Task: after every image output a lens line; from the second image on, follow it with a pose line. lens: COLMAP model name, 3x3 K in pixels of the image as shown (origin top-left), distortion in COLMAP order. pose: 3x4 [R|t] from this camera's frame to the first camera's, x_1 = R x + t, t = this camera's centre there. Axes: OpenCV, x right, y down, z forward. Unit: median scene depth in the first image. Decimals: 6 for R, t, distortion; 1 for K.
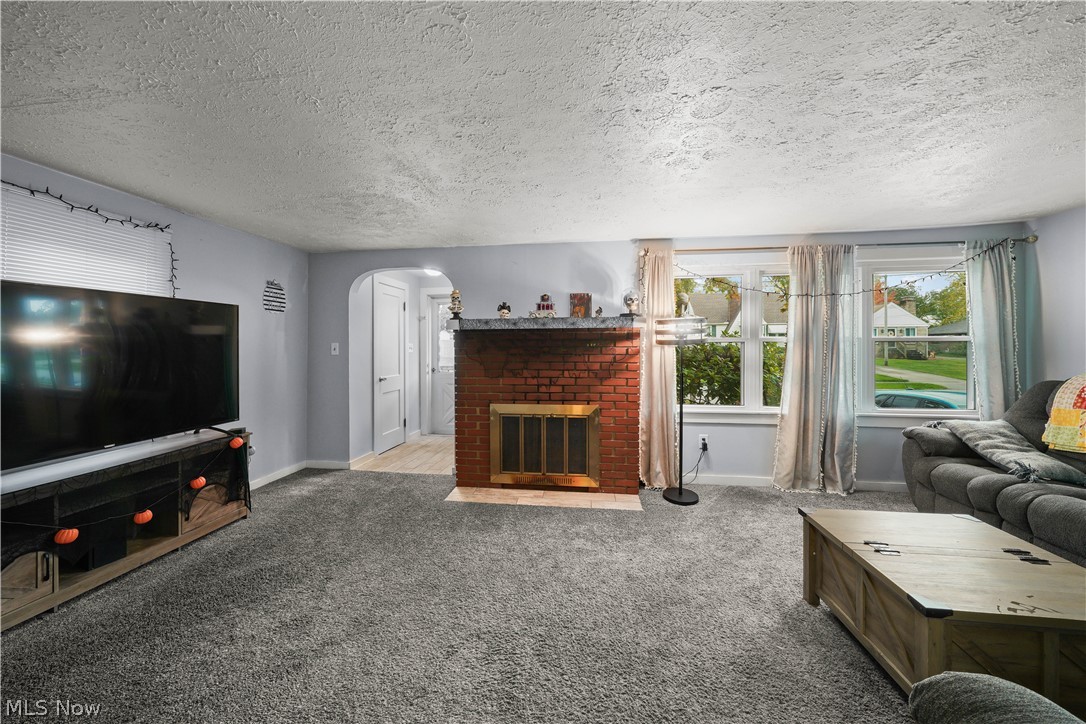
lens RADIAL K [[387.0, 0, 538.5], [0, 387.0, 348.0], [0, 0, 1]] dist [-0.000558, -0.000059]
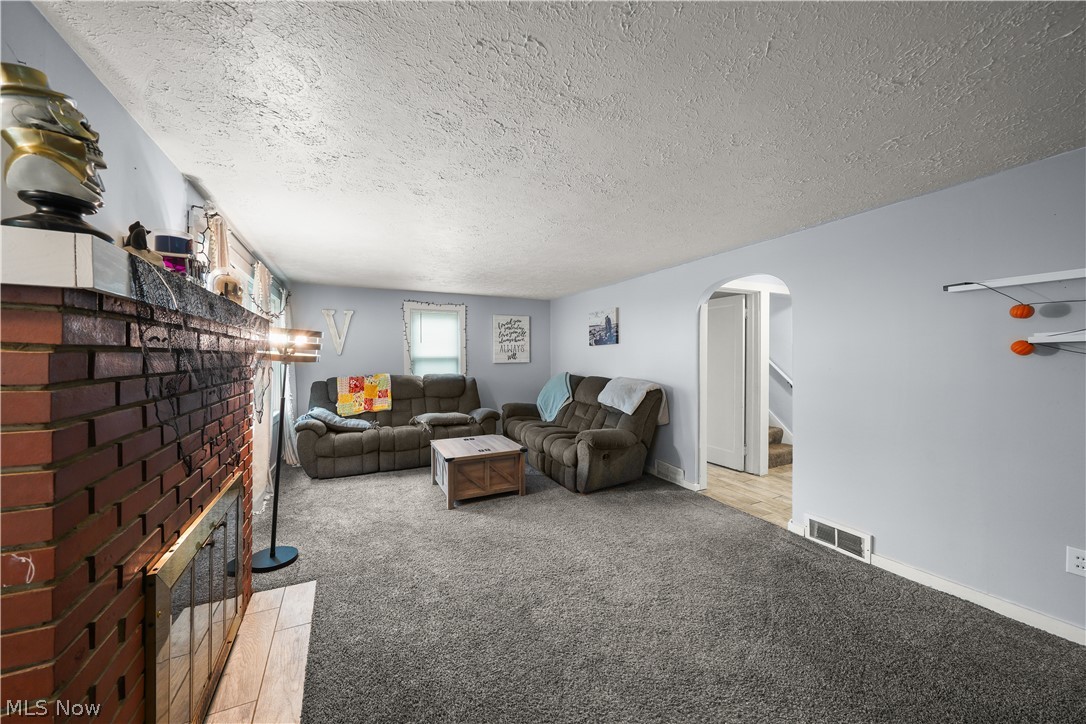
lens RADIAL K [[387.6, 0, 543.0], [0, 387.6, 362.0], [0, 0, 1]] dist [-0.000174, -0.000032]
pose [[-0.575929, -0.006800, 0.817471, -0.426328], [0.005873, 0.999905, 0.012455, -0.009910], [-0.817478, 0.011974, -0.575835, 0.745680]]
